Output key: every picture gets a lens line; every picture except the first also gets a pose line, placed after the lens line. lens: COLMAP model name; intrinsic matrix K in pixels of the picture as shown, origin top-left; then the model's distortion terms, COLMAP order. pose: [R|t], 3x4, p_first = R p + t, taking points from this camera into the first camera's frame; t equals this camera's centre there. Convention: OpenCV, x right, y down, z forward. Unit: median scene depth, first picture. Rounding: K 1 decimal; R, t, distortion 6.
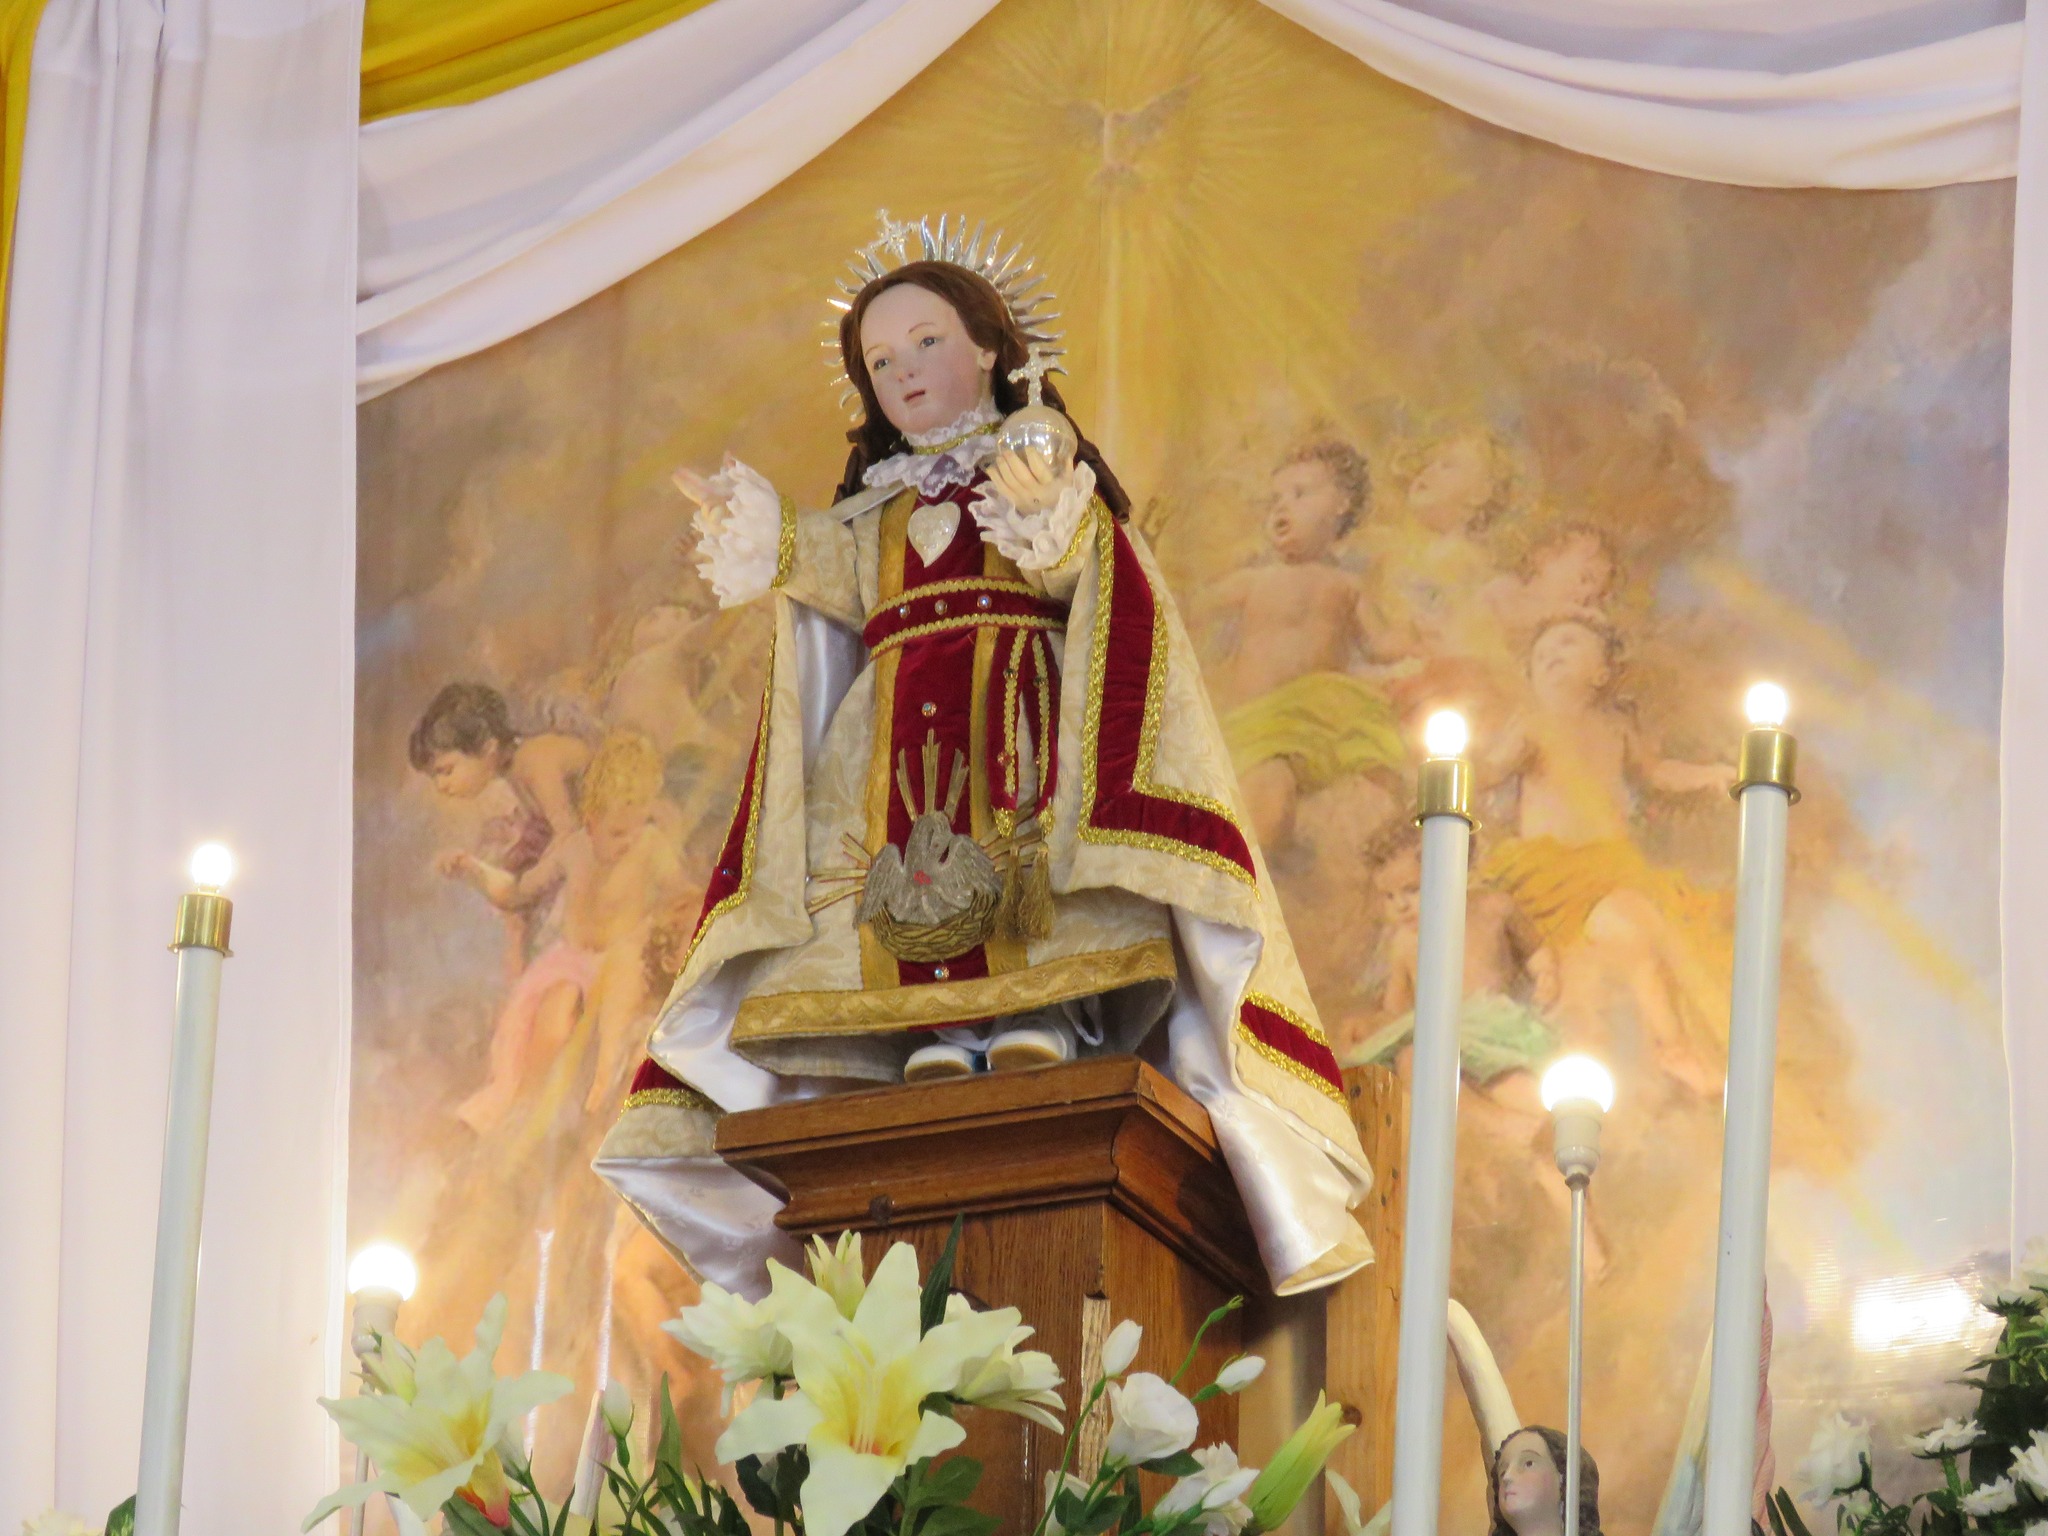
lens RADIAL K [[8684.2, 0, 1024.0], [0, 8684.2, 768.0], [0, 0, 1]] dist [-0.117746, -0.293809]
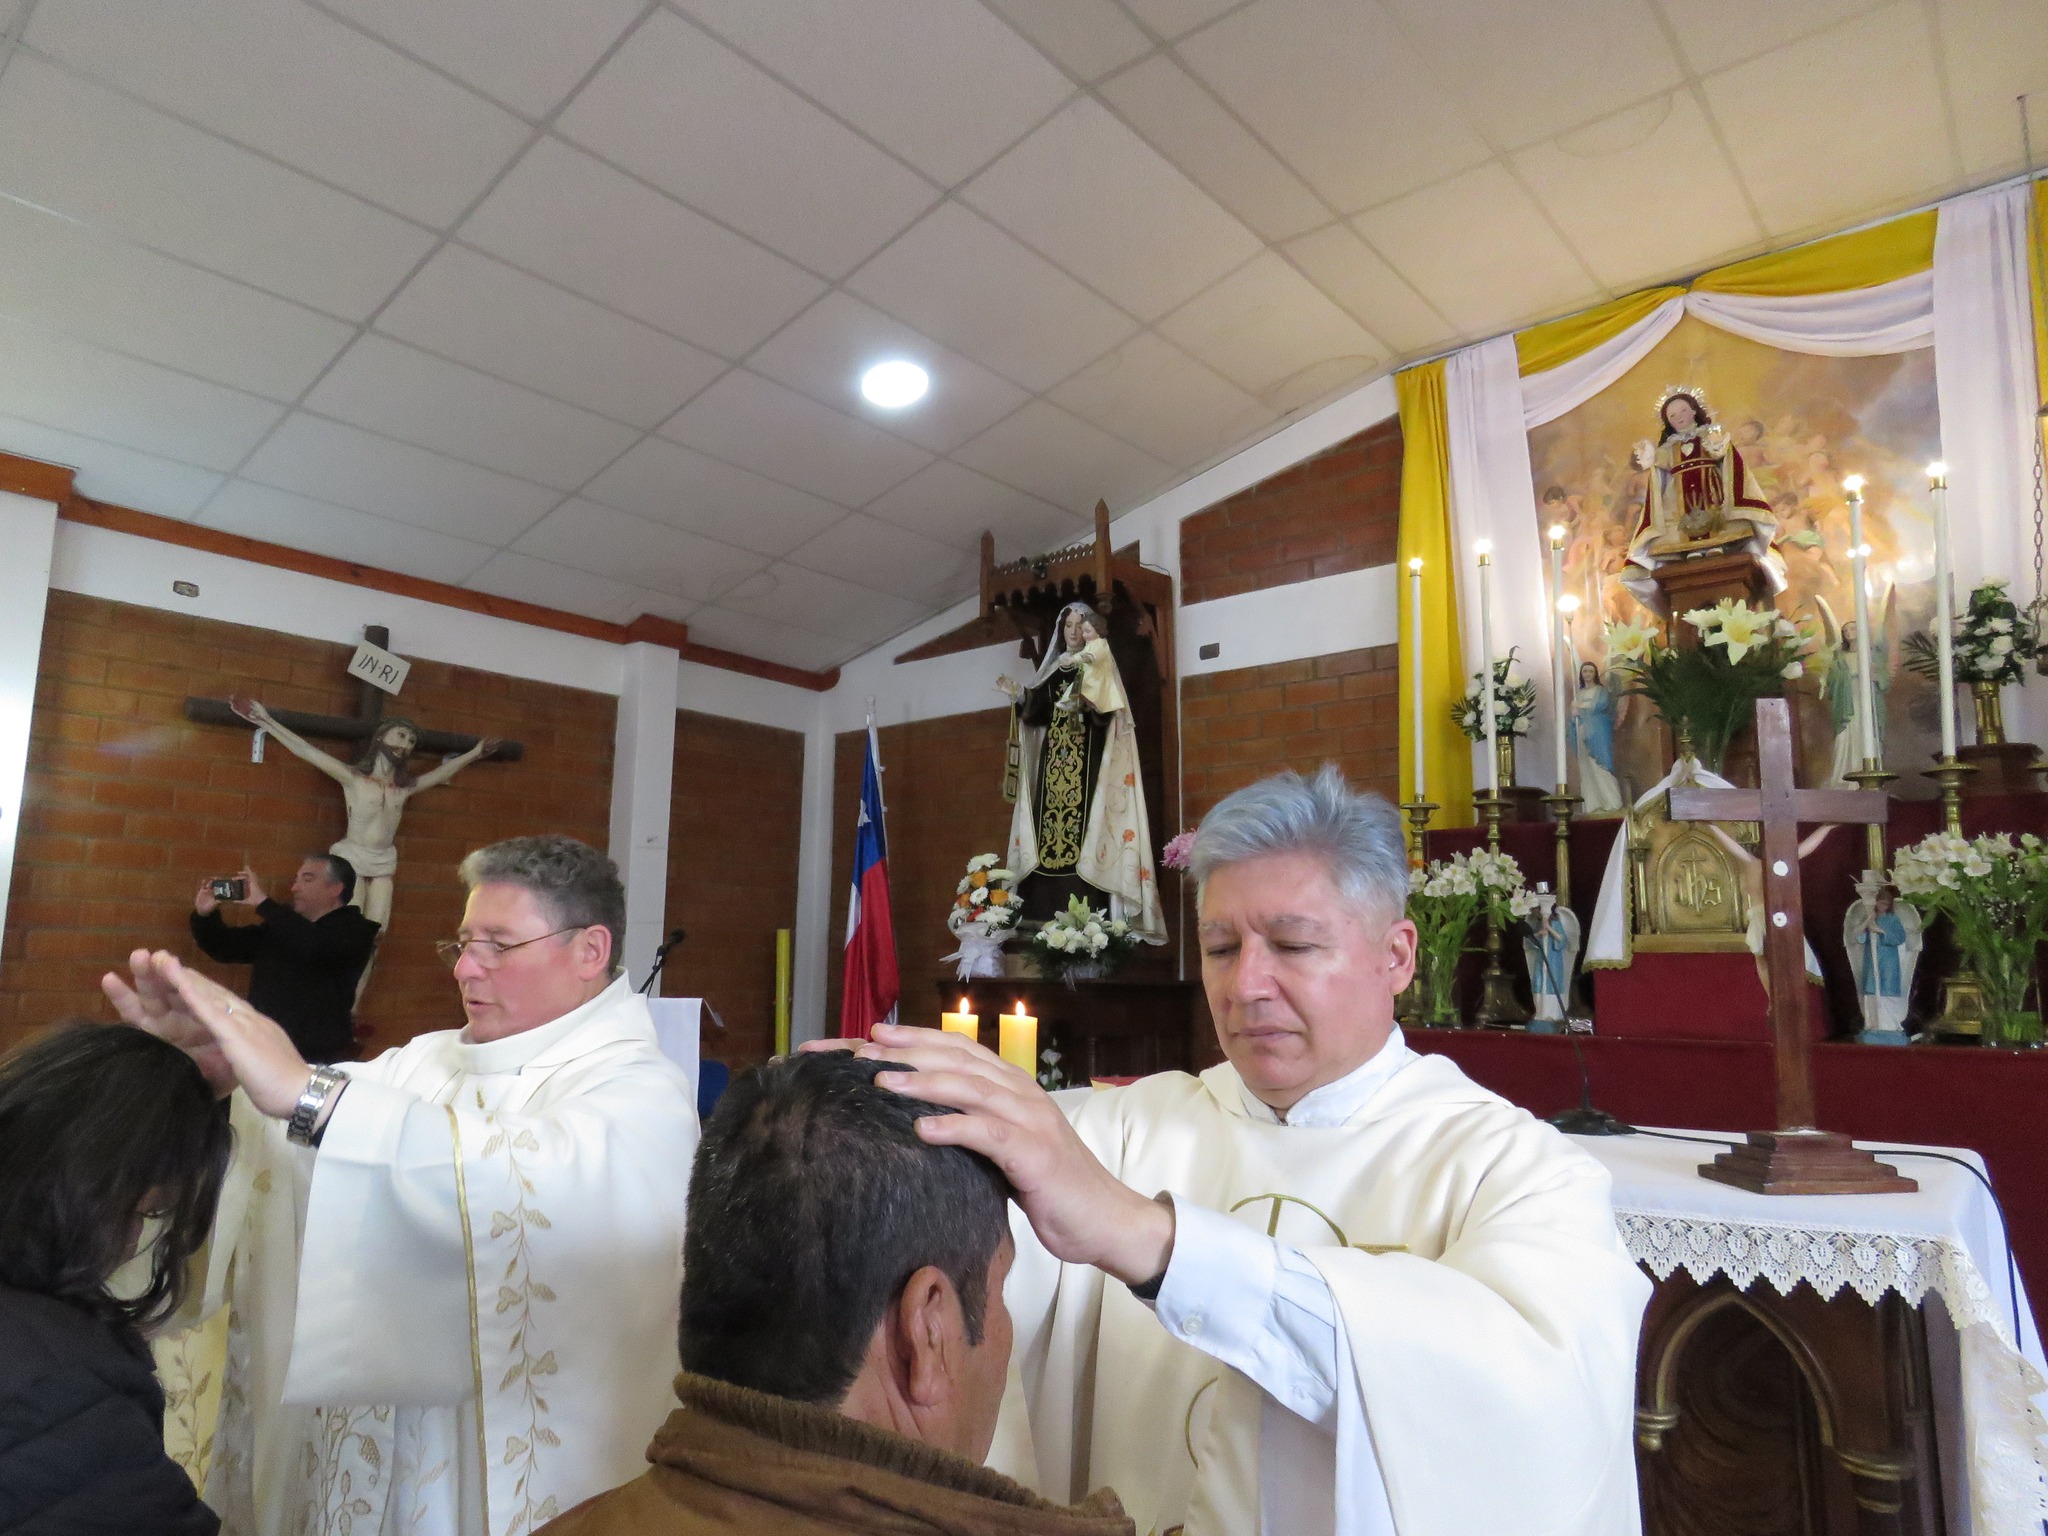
lens RADIAL K [[1305.2, 0, 1024.0], [0, 1305.2, 768.0], [0, 0, 1]] dist [-0.001496, 0.001762]
pose [[0.971550, -0.056705, -0.229948, -0.219785], [0.105949, 0.972406, 0.207848, -0.045162], [0.211816, -0.226297, 0.950749, 0.152702]]
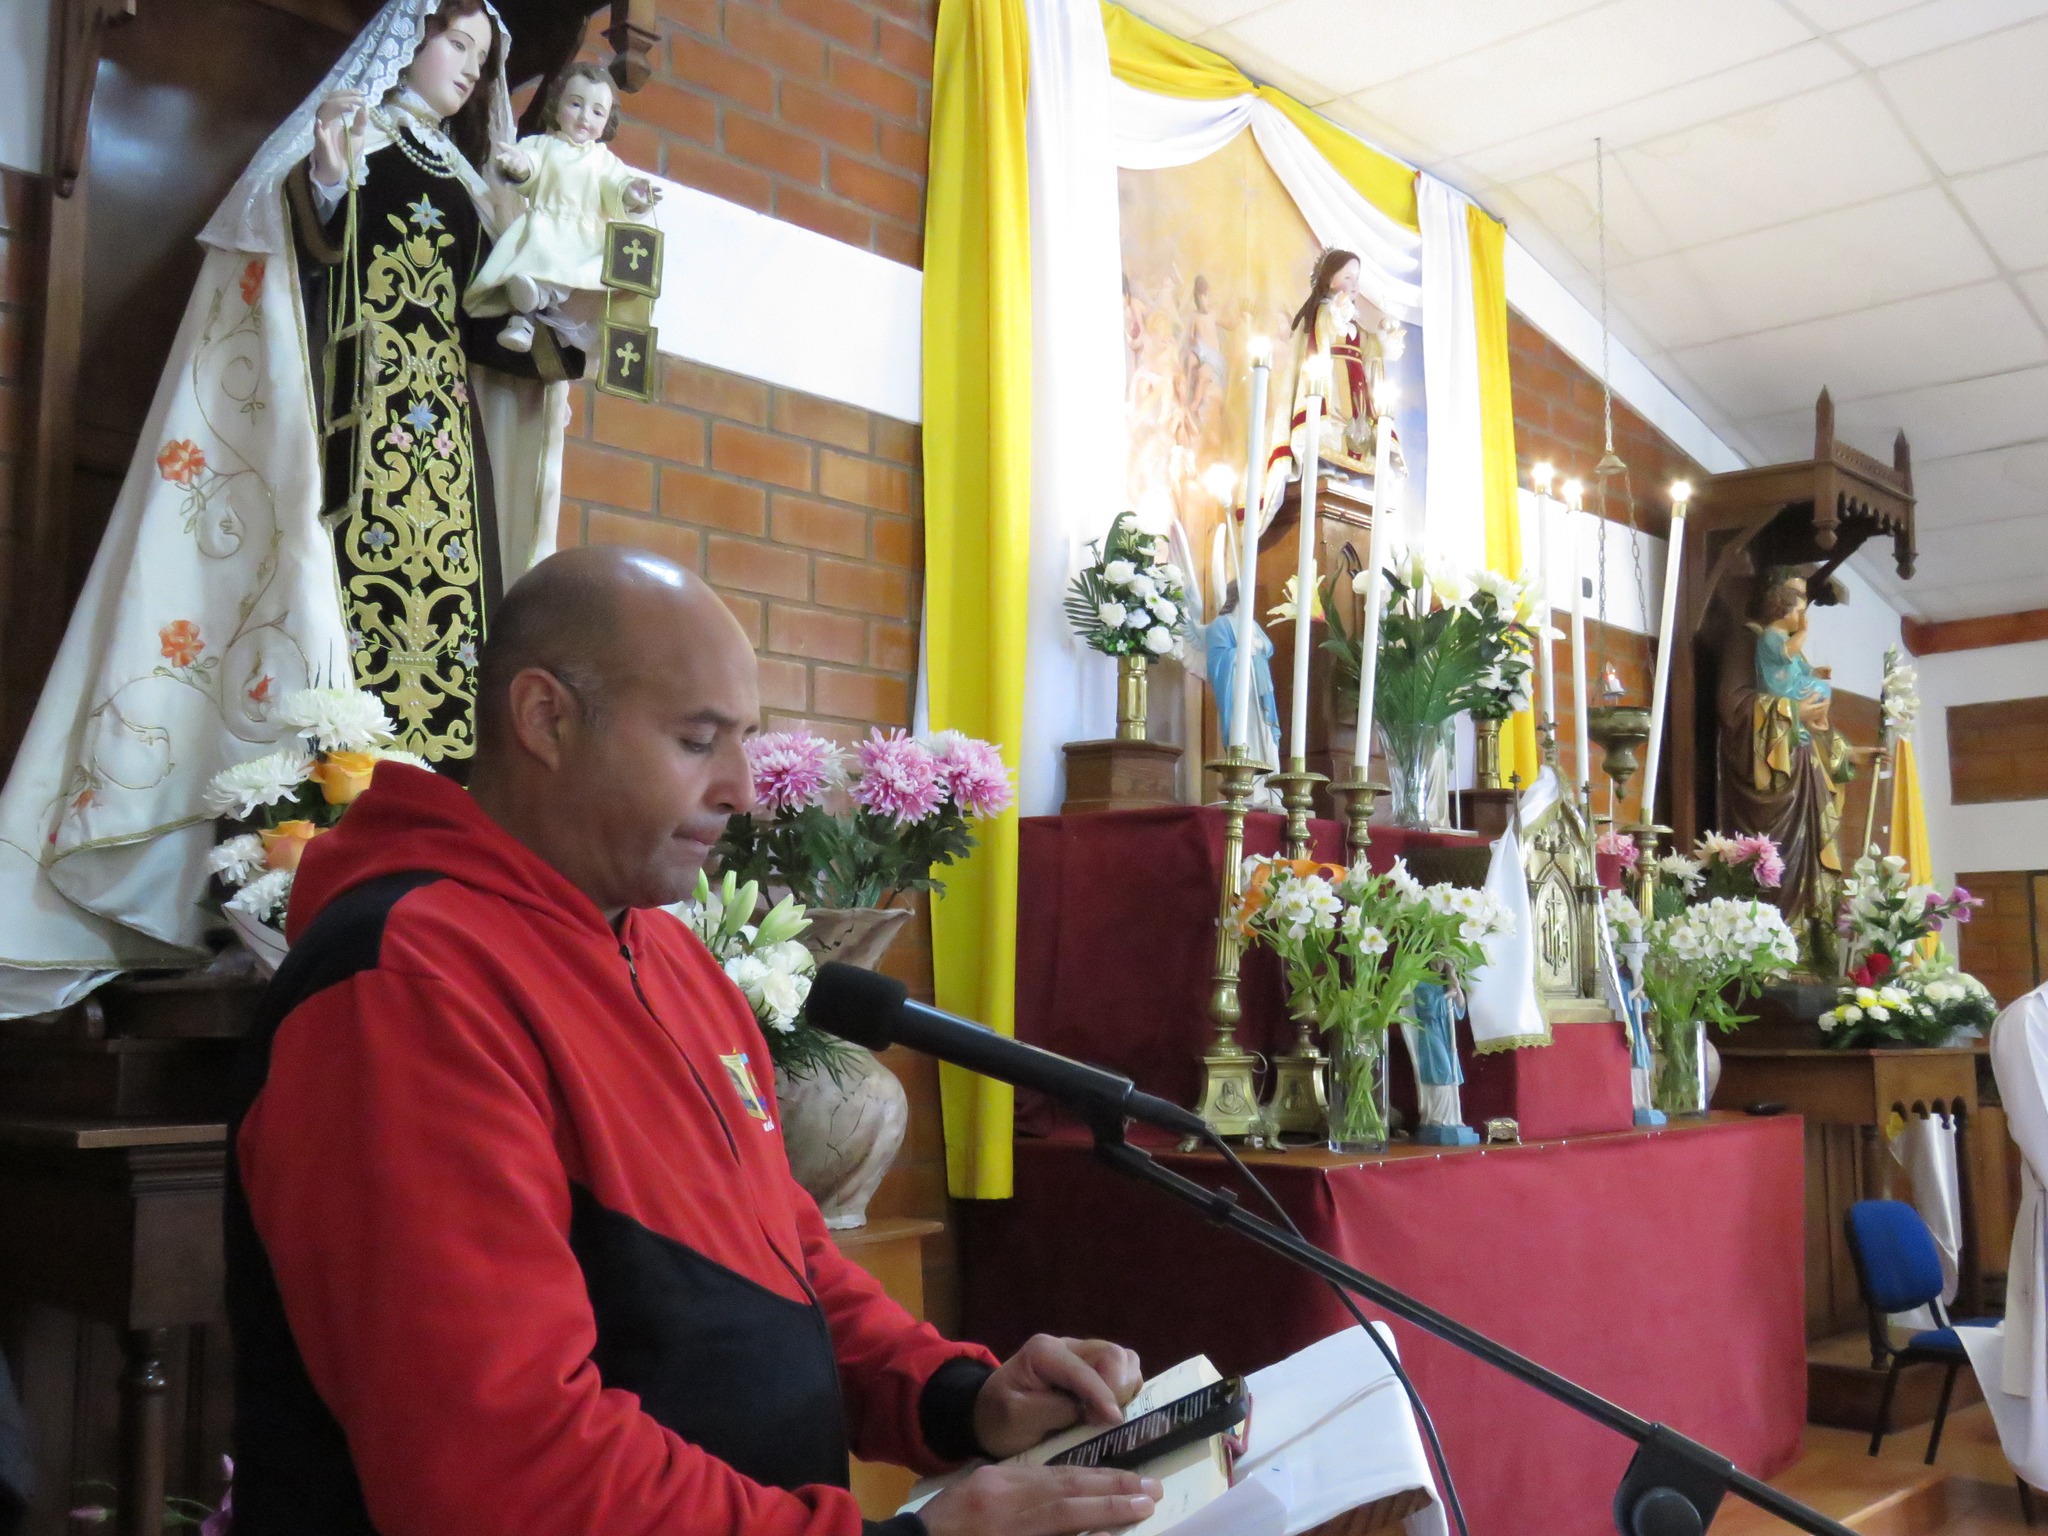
lens RADIAL K [[1942.3, 0, 1024.0], [0, 1942.3, 768.0], [0, 0, 1]] dist [-0.001864, 0.006735]
pose [[0.312697, 0.080575, 0.946429, -0.817815], [-0.348360, 0.936694, 0.035351, 0.165612], [-0.883666, -0.340752, 0.320970, 0.786983]]
